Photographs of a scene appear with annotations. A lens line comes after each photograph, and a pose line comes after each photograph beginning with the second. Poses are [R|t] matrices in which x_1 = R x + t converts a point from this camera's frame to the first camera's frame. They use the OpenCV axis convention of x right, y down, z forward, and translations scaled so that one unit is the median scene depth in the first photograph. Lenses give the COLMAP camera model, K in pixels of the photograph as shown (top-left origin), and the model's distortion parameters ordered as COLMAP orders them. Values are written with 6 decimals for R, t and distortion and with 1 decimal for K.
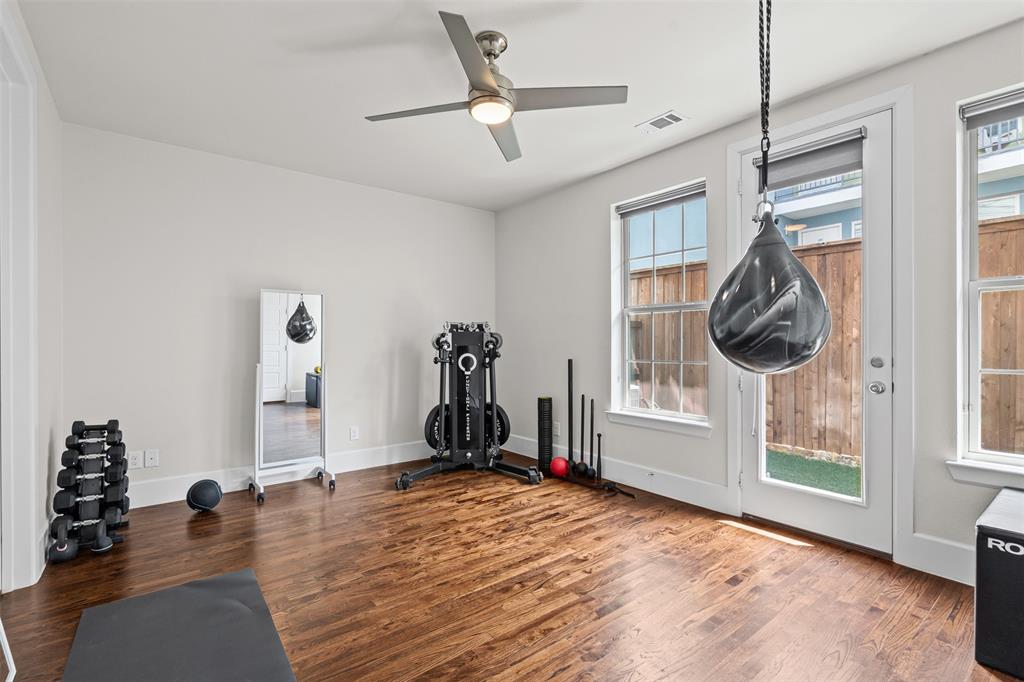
lens RADIAL K [[458.2, 0, 508.9], [0, 458.2, 345.0], [0, 0, 1]] dist [-0.002356, 0.000826]
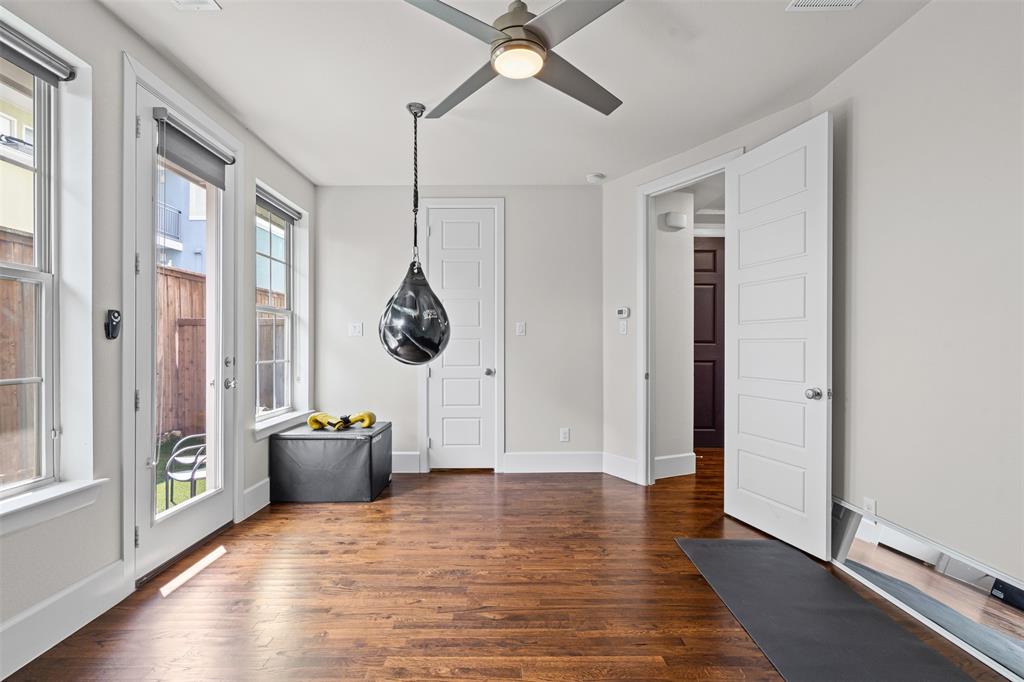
lens RADIAL K [[458.2, 0, 508.9], [0, 458.2, 345.0], [0, 0, 1]] dist [-0.002356, 0.000826]
pose [[-0.787108, 0.003380, 0.616806, -0.510667], [0.001597, 0.999993, -0.003443, 0.004102], [-0.616813, -0.001725, -0.787108, 1.594439]]
